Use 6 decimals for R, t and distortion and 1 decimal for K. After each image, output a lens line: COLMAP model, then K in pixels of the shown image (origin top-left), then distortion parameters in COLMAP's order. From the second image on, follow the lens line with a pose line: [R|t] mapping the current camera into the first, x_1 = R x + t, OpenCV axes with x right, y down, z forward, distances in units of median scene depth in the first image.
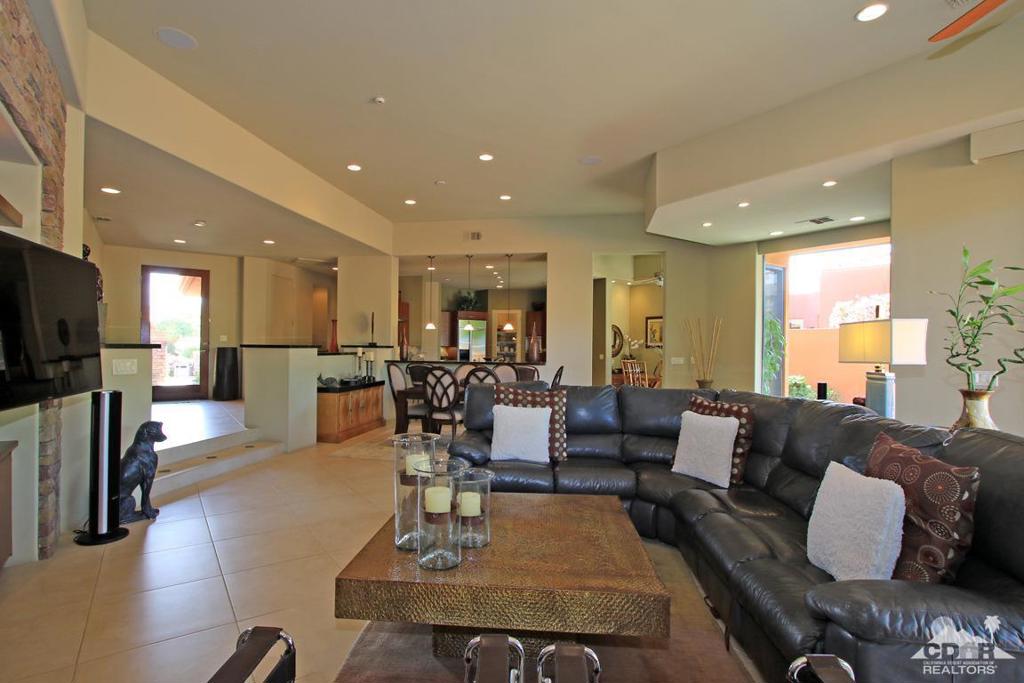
lens RADIAL K [[503.9, 0, 501.7], [0, 503.9, 347.1], [0, 0, 1]] dist [-0.018177, 0.002200]
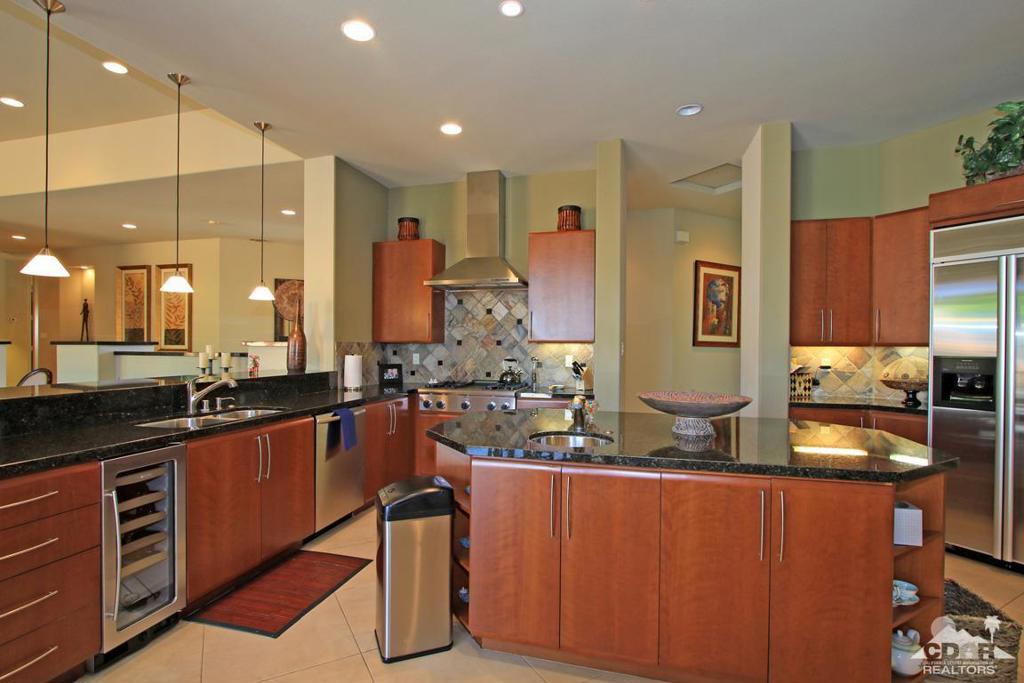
lens RADIAL K [[503.9, 0, 501.7], [0, 503.9, 347.1], [0, 0, 1]] dist [-0.018177, 0.002200]
pose [[-0.099193, -0.007155, -0.995043, 0.281118], [-0.006422, 0.999958, -0.006550, 0.005106], [0.995048, 0.005741, -0.099235, 1.378943]]
